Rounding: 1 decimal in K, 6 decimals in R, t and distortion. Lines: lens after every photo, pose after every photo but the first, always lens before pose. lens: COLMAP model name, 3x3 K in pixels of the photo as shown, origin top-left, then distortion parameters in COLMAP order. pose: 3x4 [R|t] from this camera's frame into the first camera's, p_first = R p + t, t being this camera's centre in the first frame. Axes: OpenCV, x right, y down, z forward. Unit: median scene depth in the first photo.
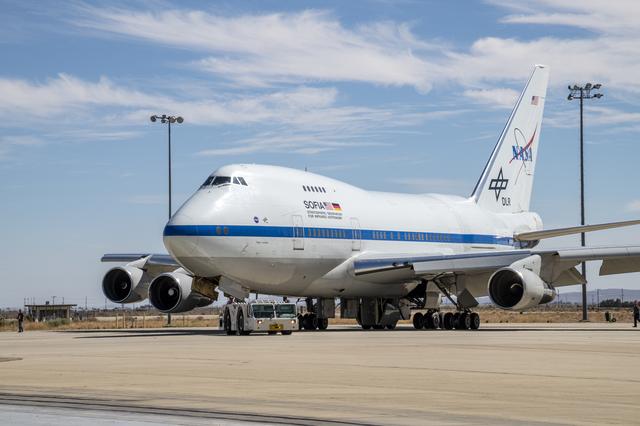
lens RADIAL K [[2127.5, 0, 336.4], [0, 2127.5, 210.7], [0, 0, 1]] dist [1.355766, 0.000000]
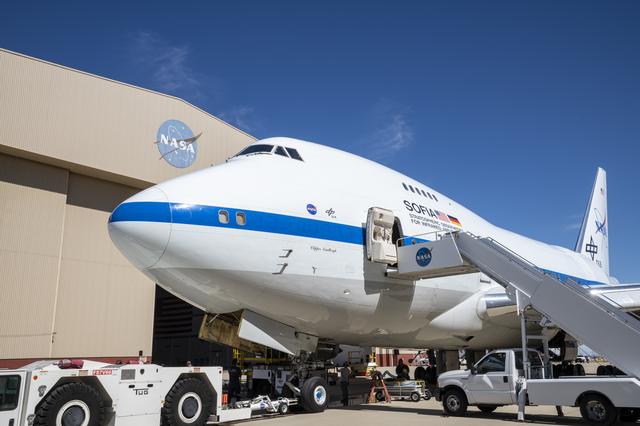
lens RADIAL K [[599.0, 0, 316.3], [0, 599.0, 228.1], [0, 0, 1]] dist [0.065582, 0.000000]
pose [[0.976684, -0.061625, -0.205645, -0.003669], [0.027709, 0.986088, -0.163897, 0.030603], [0.212884, 0.154378, 0.964805, 0.740160]]
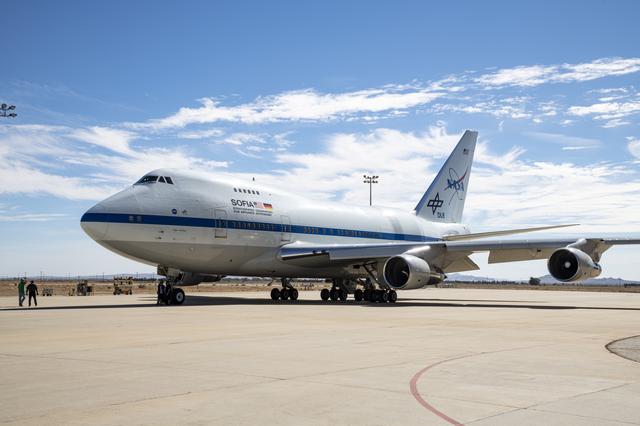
lens RADIAL K [[842.9, 0, 325.3], [0, 842.9, 216.5], [0, 0, 1]] dist [0.367556, 0.000000]
pose [[0.988383, 0.004797, -0.151908, 0.104146], [-0.009703, 0.999455, -0.031567, 0.018761], [0.151674, 0.032674, 0.987890, 0.469292]]
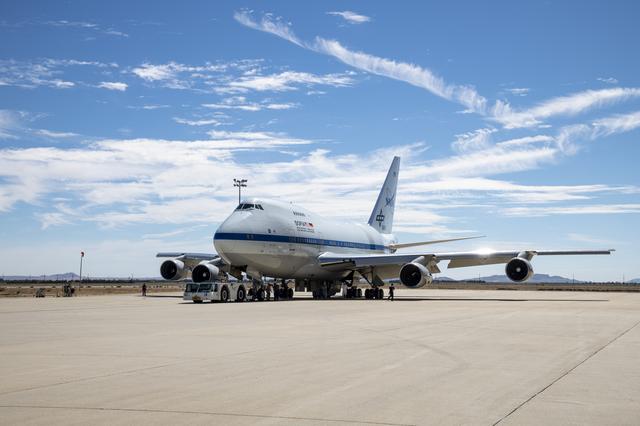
lens RADIAL K [[907.2, 0, 322.5], [0, 907.2, 213.7], [0, 0, 1]] dist [0.223799, 0.000000]
pose [[0.995094, 0.020980, 0.096683, -0.056047], [-0.018099, 0.999368, -0.030582, 0.009939], [-0.097264, 0.028682, 0.994845, 0.271868]]
